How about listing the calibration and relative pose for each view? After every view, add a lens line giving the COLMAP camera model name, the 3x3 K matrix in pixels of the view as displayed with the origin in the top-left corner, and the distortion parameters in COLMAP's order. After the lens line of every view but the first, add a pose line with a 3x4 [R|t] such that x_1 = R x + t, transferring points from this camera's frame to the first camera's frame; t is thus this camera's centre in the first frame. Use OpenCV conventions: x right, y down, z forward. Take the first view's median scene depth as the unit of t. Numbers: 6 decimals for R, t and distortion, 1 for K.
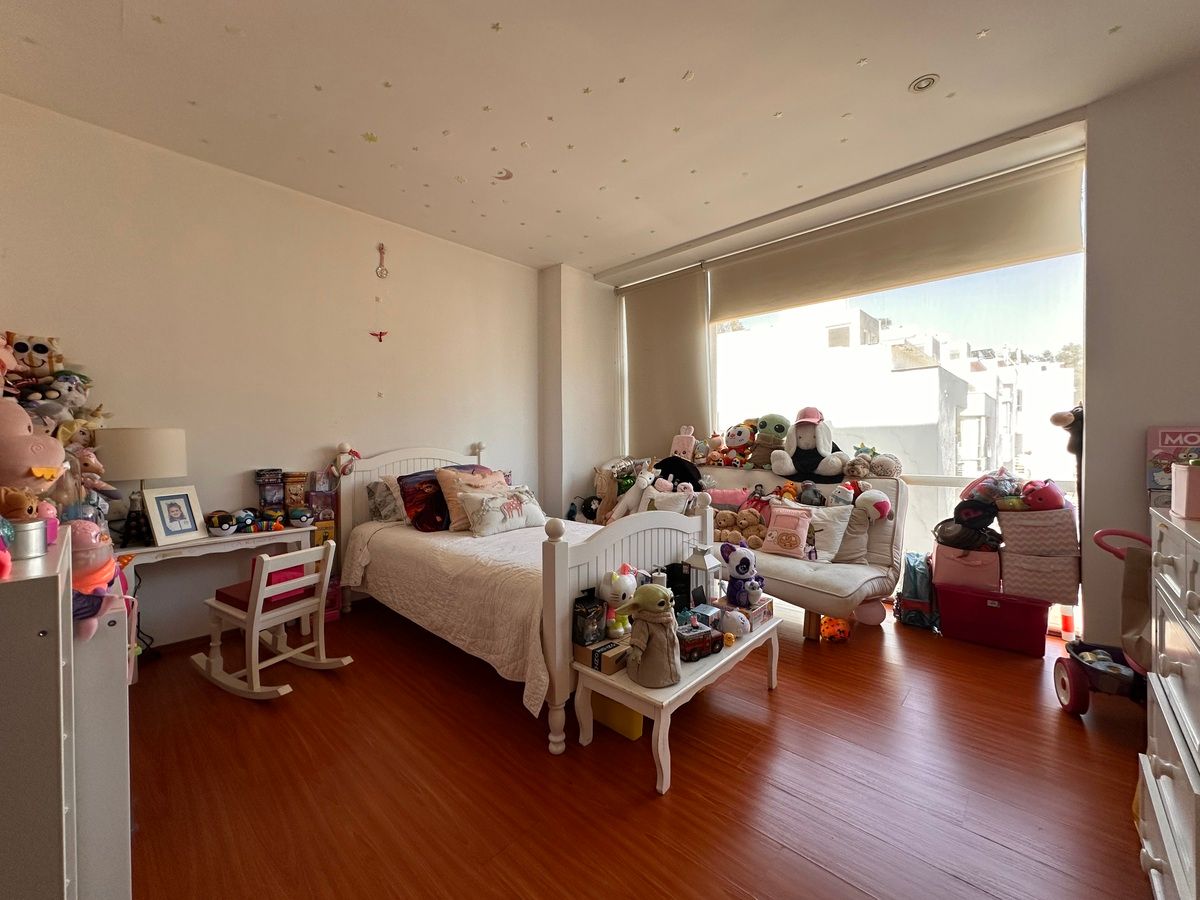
lens RADIAL K [[478.8, 0, 604.1], [0, 478.8, 443.3], [0, 0, 1]] dist [-0.001953, 0.000381]
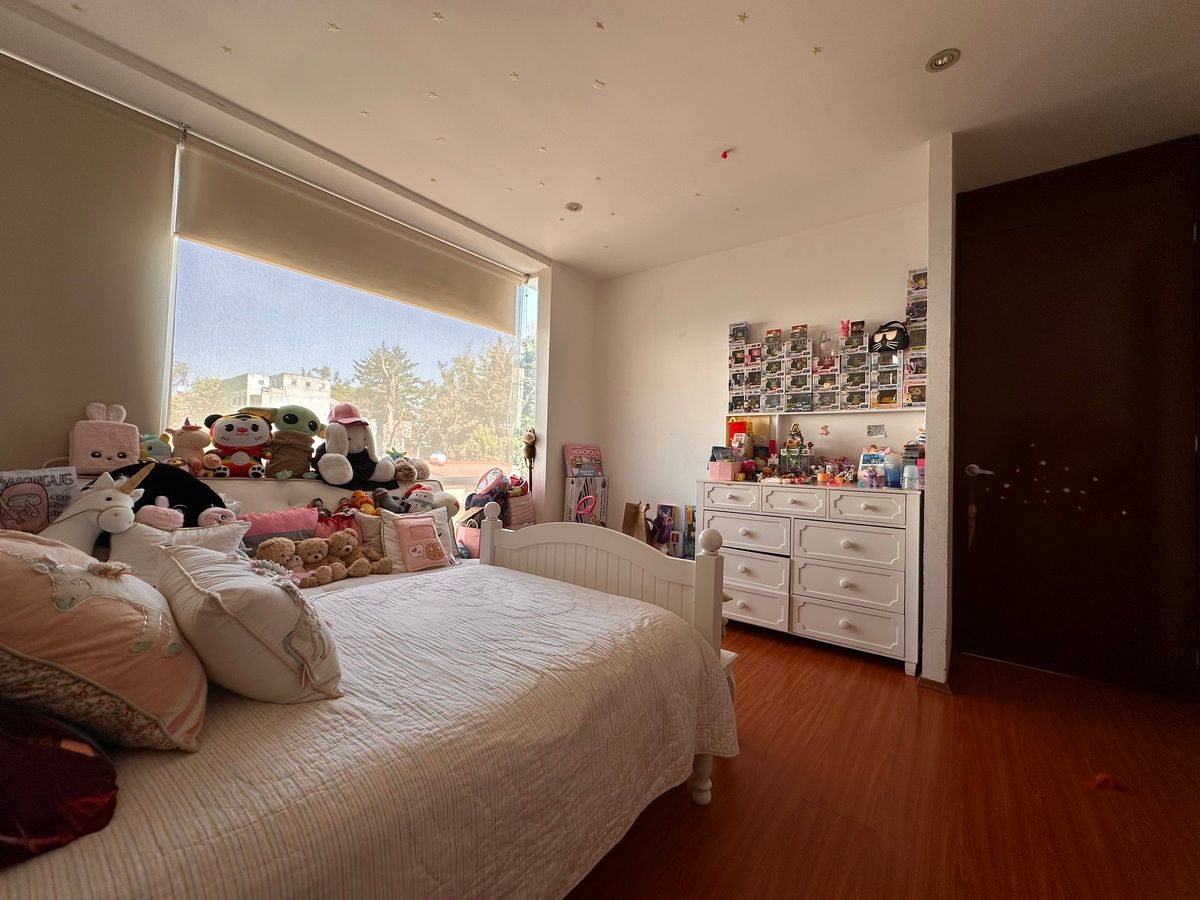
lens RADIAL K [[478.8, 0, 607.2], [0, 478.8, 448.1], [0, 0, 1]] dist [-0.001953, 0.000381]
pose [[-0.093849, 0.030650, 0.995115, -0.477465], [-0.020373, 0.999258, -0.032699, 0.021639], [-0.995378, -0.023342, -0.093155, 0.619563]]
